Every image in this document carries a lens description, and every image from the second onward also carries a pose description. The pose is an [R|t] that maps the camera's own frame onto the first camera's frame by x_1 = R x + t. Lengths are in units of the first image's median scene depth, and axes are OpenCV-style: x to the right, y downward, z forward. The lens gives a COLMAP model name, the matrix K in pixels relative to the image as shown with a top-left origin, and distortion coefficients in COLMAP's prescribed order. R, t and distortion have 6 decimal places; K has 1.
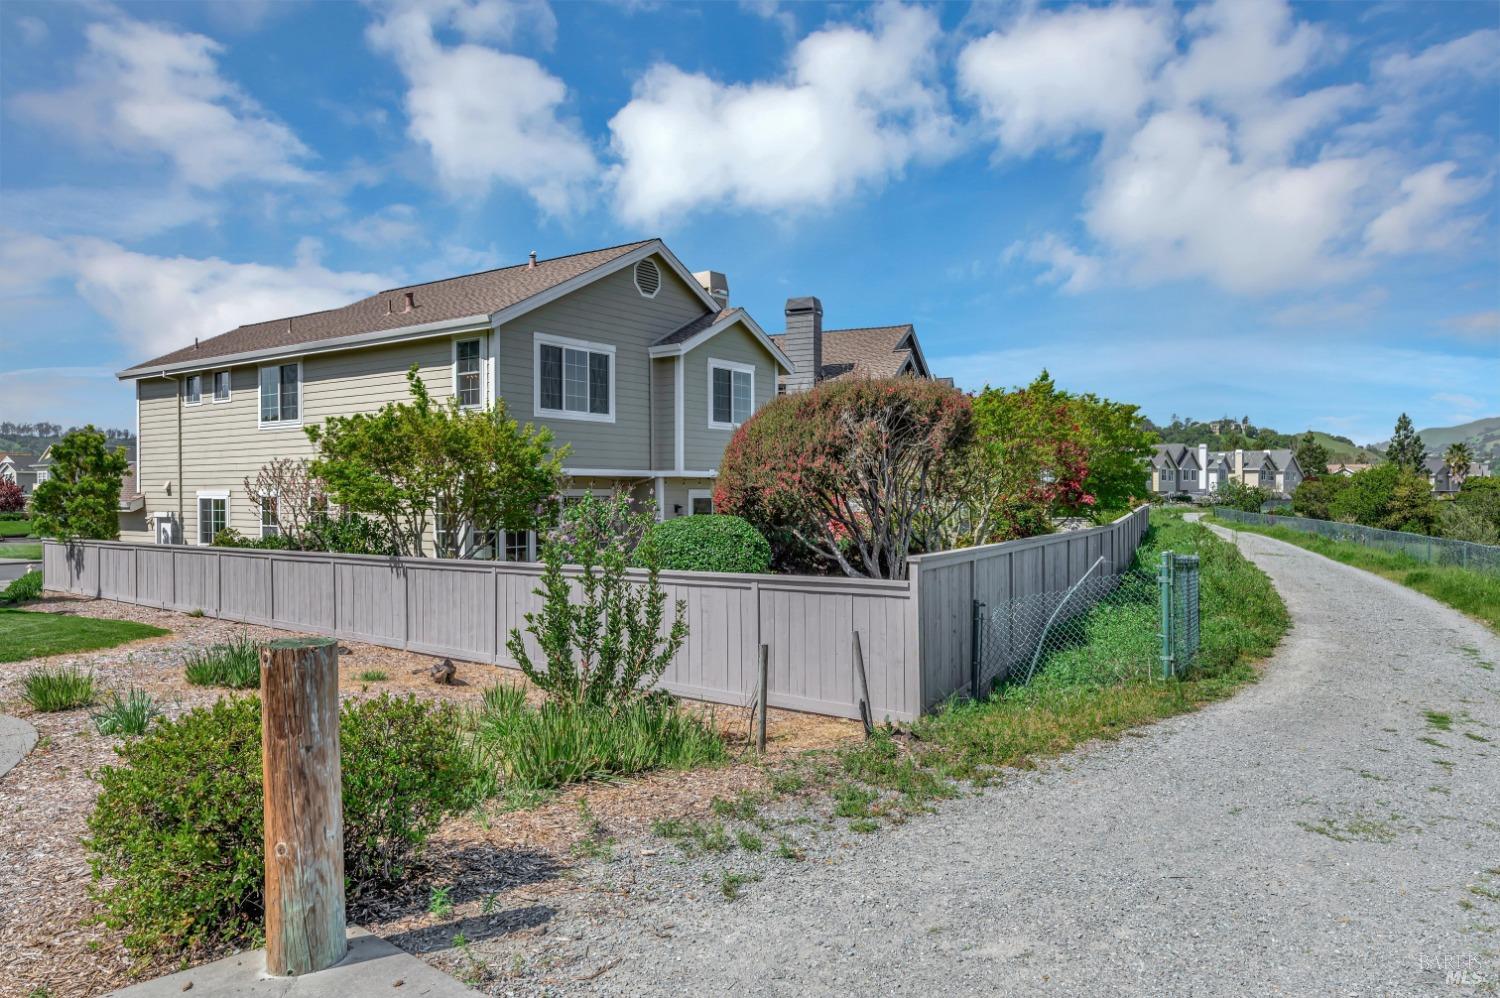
lens RADIAL K [[1005.4, 0, 750.0], [0, 1005.4, 499.0], [0, 0, 1]] dist [-0.001947, -0.001842]
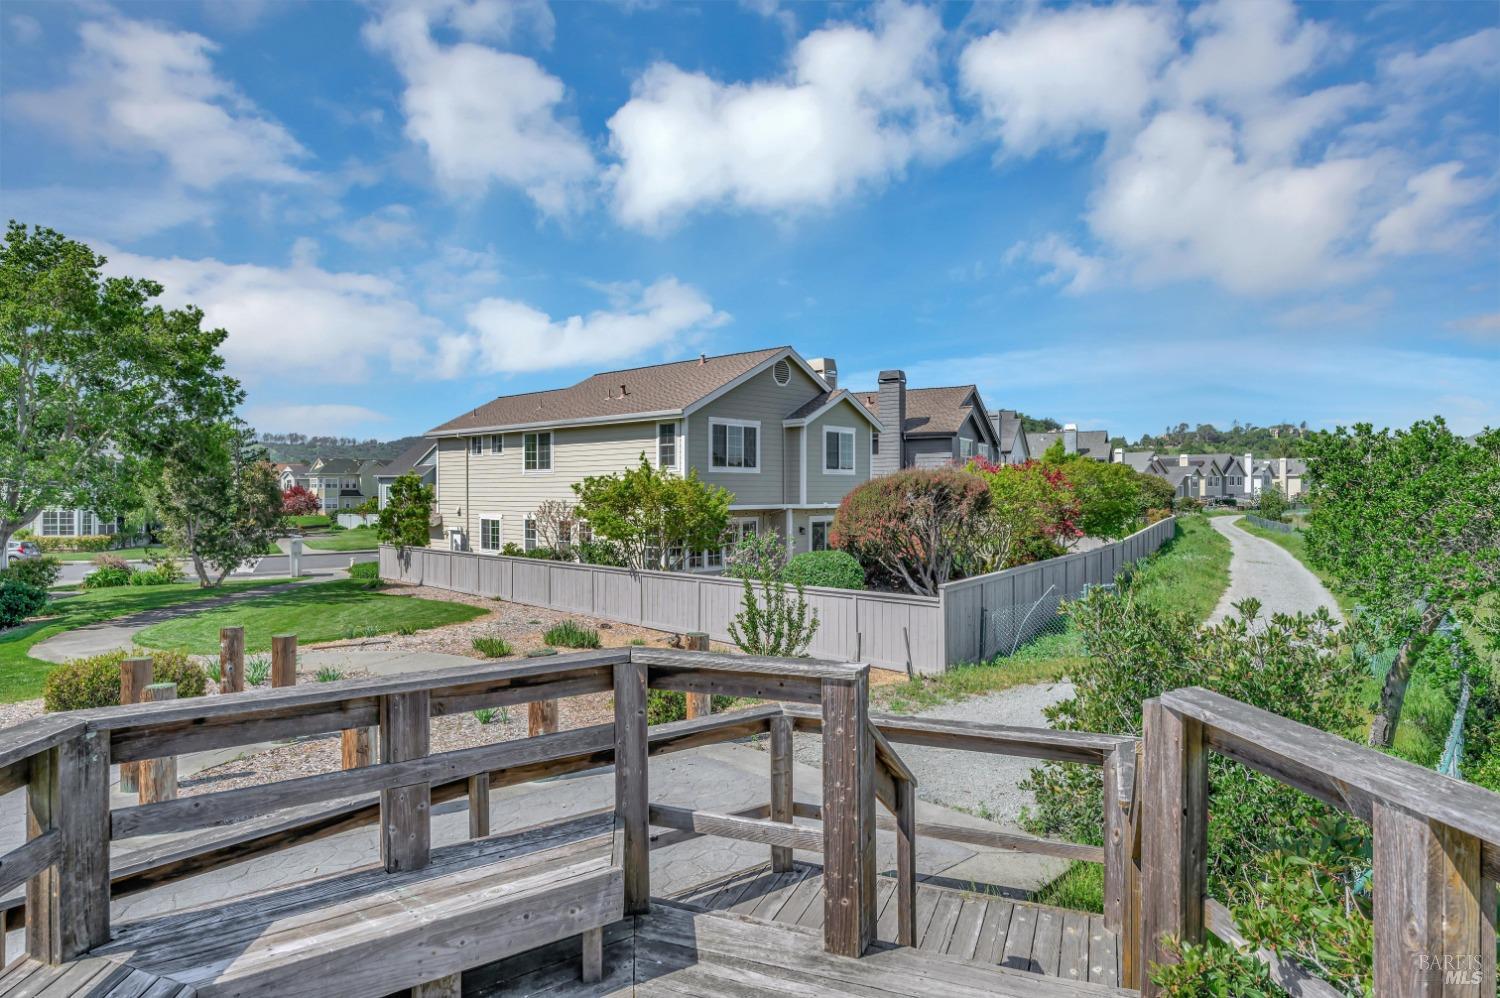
lens RADIAL K [[844.1, 0, 750.0], [0, 844.1, 499.0], [0, 0, 1]] dist [0.004433, 0.000375]
pose [[0.992780, 0.003296, -0.119904, -0.000014], [-0.002768, 0.999986, 0.004572, -0.047632], [0.119917, -0.004207, 0.992775, -0.256900]]
